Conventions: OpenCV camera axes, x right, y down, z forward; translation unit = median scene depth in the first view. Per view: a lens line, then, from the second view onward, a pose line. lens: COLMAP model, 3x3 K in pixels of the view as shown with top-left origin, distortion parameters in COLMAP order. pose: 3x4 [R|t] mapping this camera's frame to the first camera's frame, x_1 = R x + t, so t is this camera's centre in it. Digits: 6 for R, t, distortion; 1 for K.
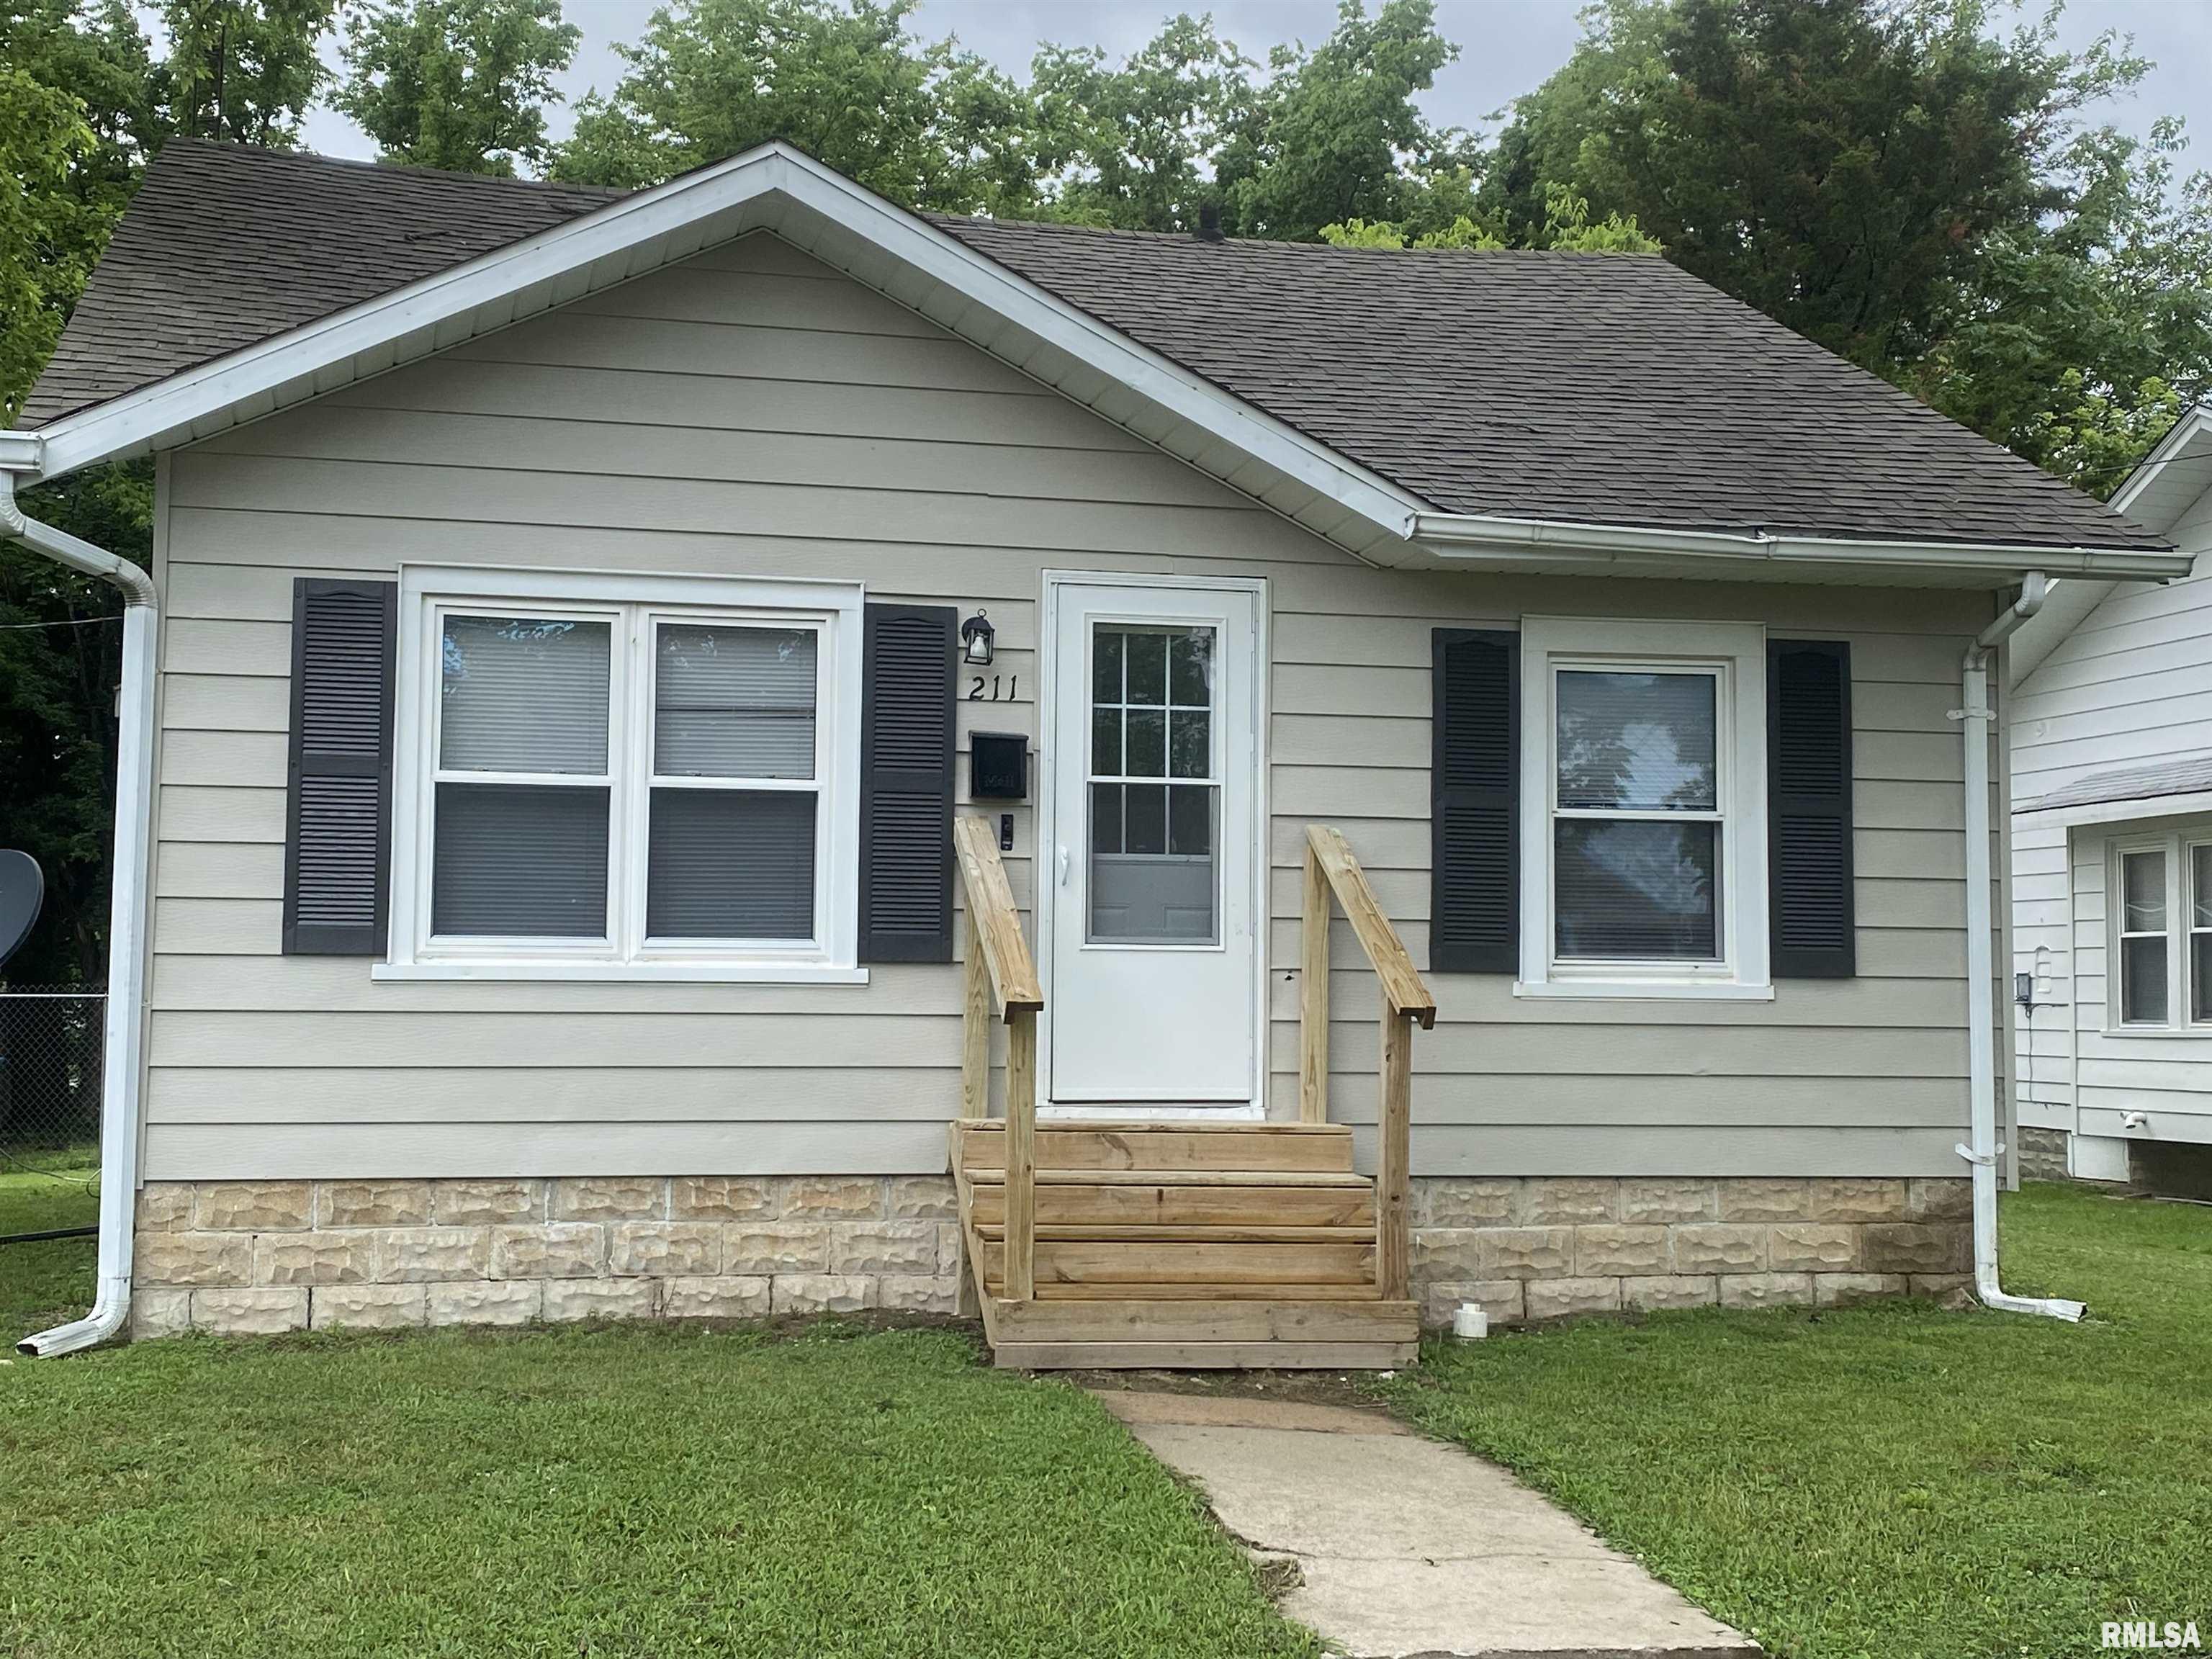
lens RADIAL K [[2898.5, 0, 1114.6], [0, 2898.5, 825.1], [0, 0, 1]] dist [0.109852, 0.000000]
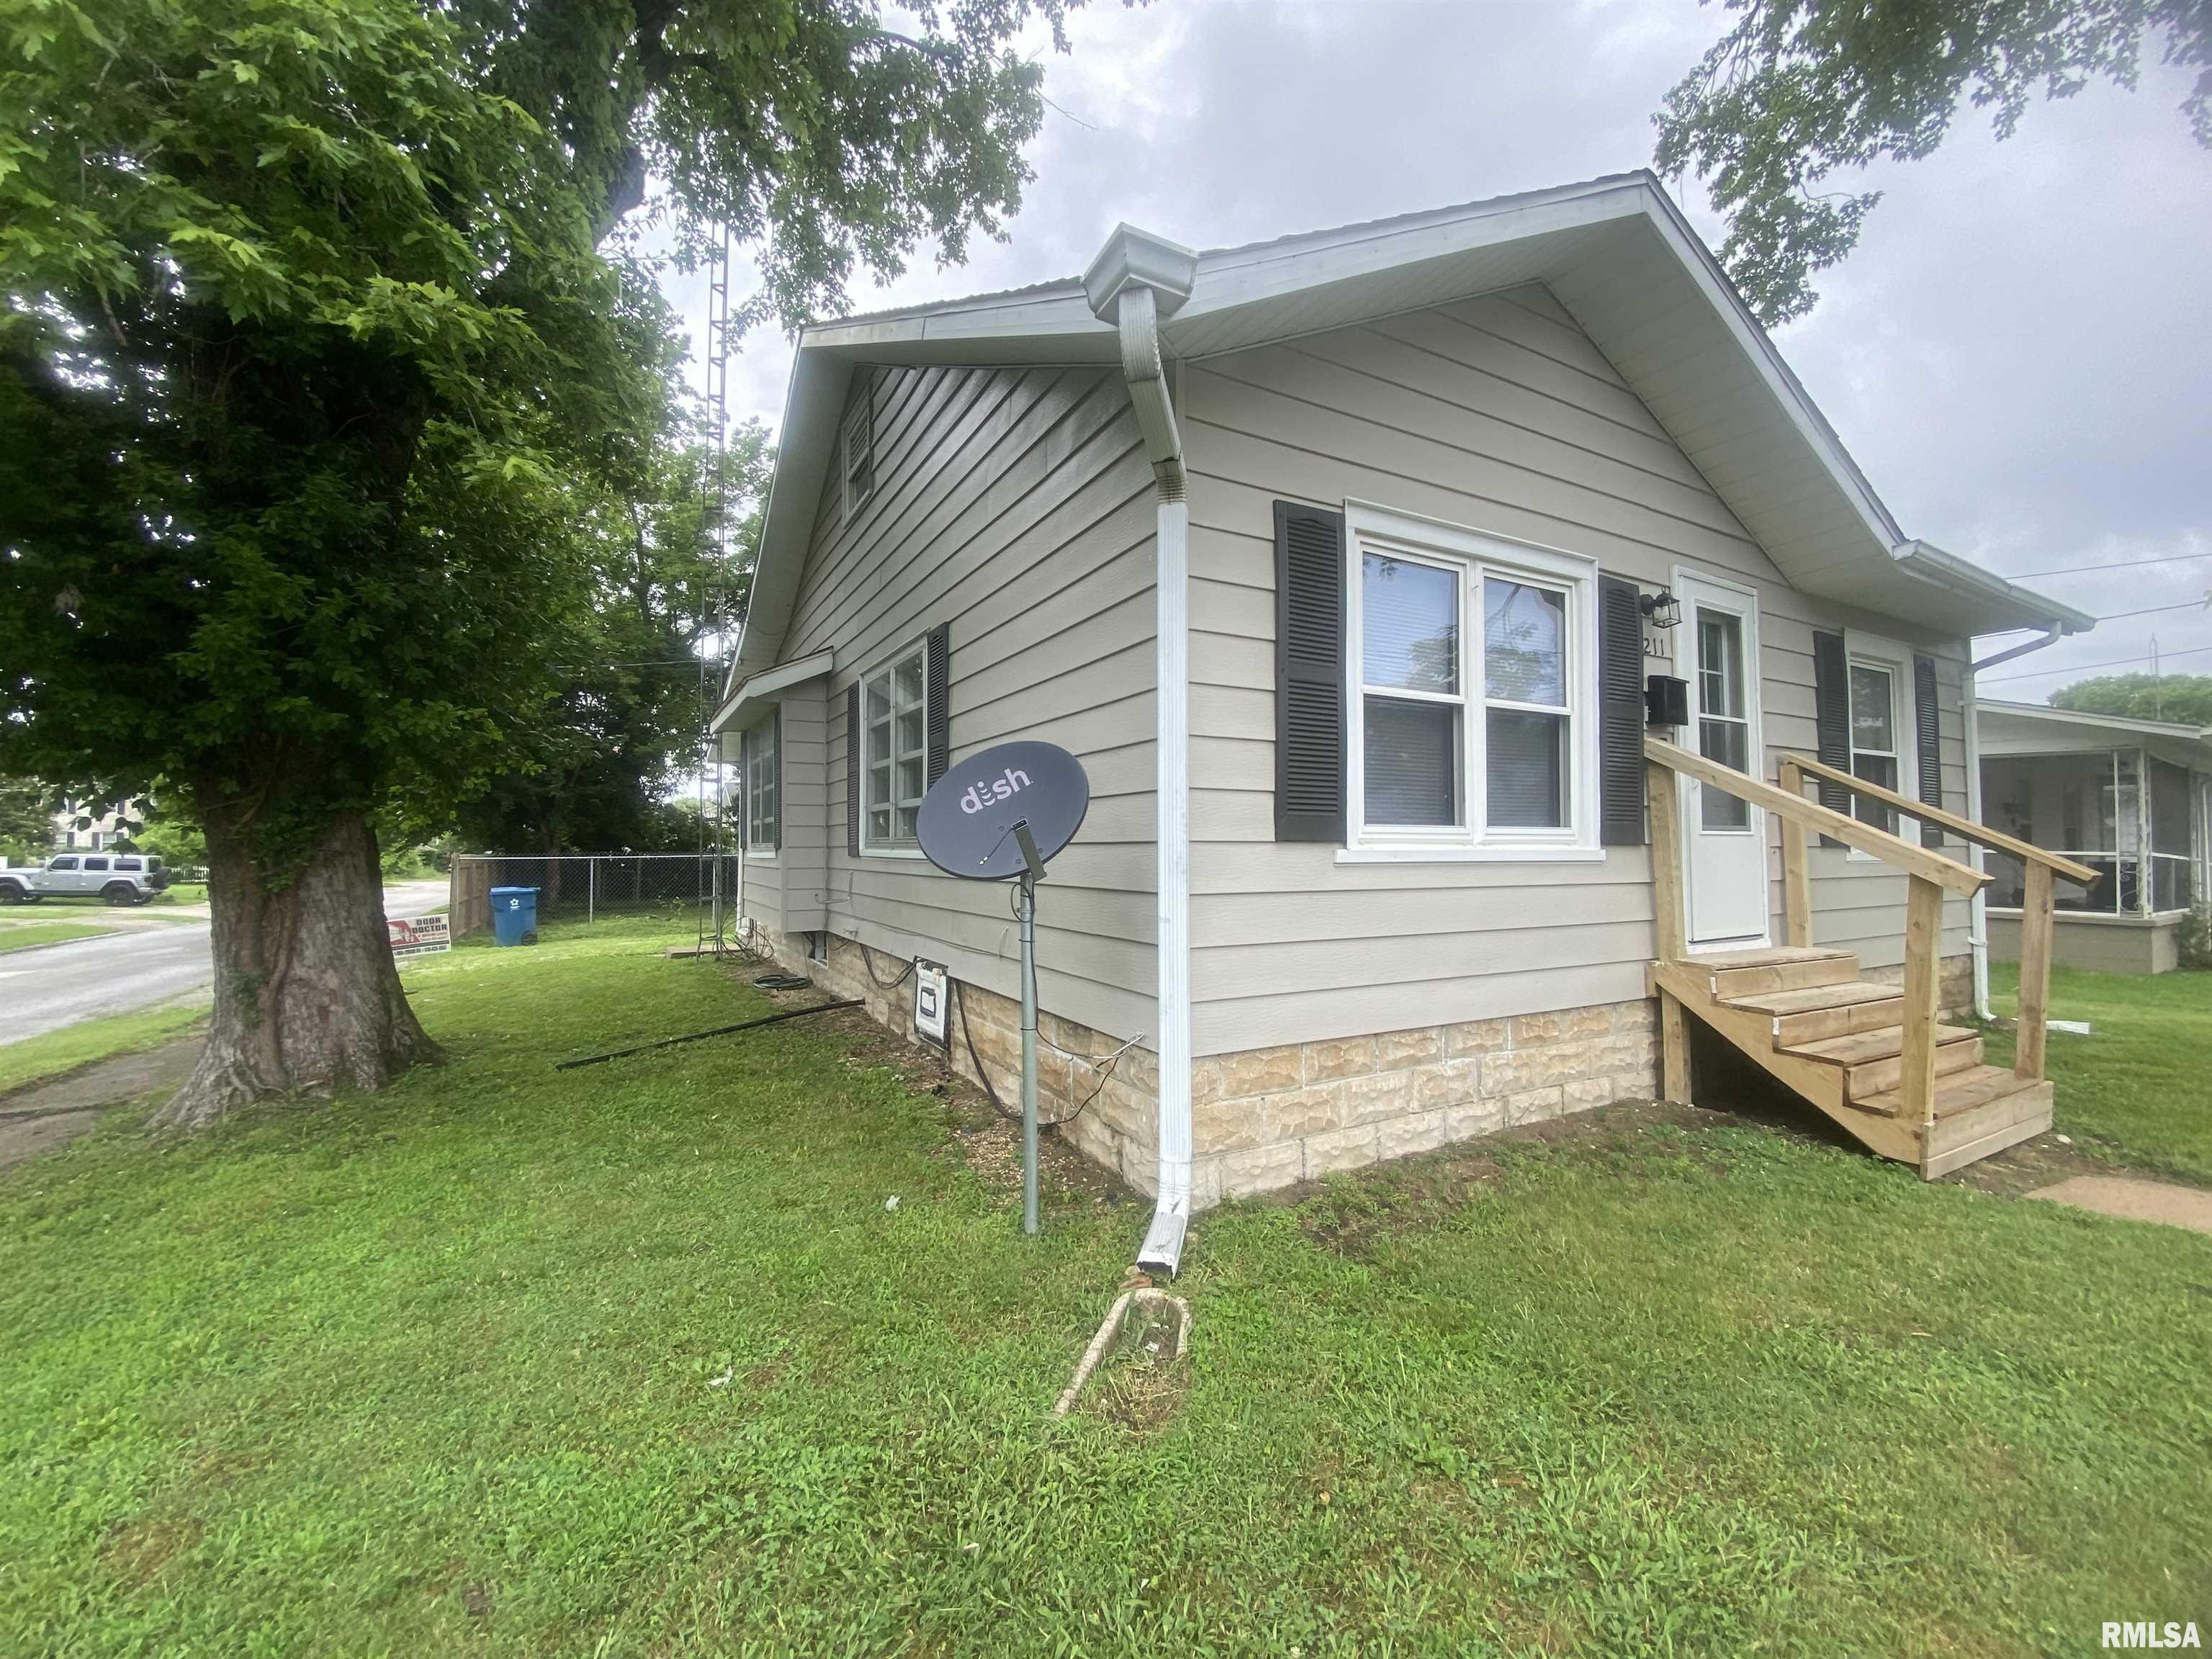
lens RADIAL K [[912.4, 0, 1085.0], [0, 912.4, 823.5], [0, 0, 1]] dist [-0.000436, -0.008429]
pose [[0.955628, -0.002191, 0.294569, -0.448487], [-0.006052, 0.999615, 0.027069, 0.028311], [-0.294515, -0.027650, 0.955247, 0.685386]]
